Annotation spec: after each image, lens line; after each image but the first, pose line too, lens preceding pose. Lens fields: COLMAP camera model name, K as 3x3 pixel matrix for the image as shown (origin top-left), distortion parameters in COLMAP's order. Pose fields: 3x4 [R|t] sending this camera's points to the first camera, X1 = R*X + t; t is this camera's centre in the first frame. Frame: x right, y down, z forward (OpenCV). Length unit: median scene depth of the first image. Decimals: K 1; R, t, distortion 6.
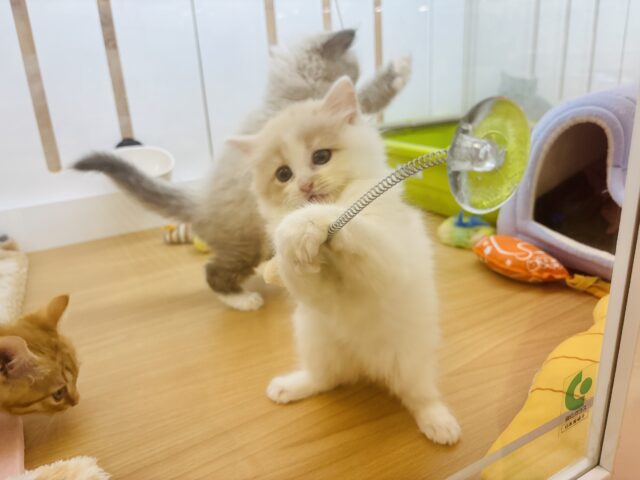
lens RADIAL K [[471.8, 0, 320.0], [0, 471.8, 240.0], [0, 0, 1]] dist [-0.004764, -0.030011]
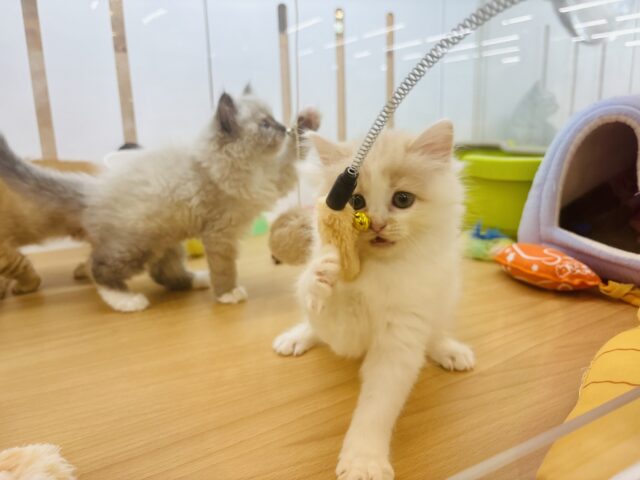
lens RADIAL K [[471.8, 0, 320.0], [0, 471.8, 240.0], [0, 0, 1]] dist [-0.004764, -0.030011]
pose [[0.999427, 0.033834, 0.000473, -0.020246], [-0.033611, 0.994258, -0.101597, 0.102540], [-0.003908, 0.101523, 0.994826, 0.087140]]
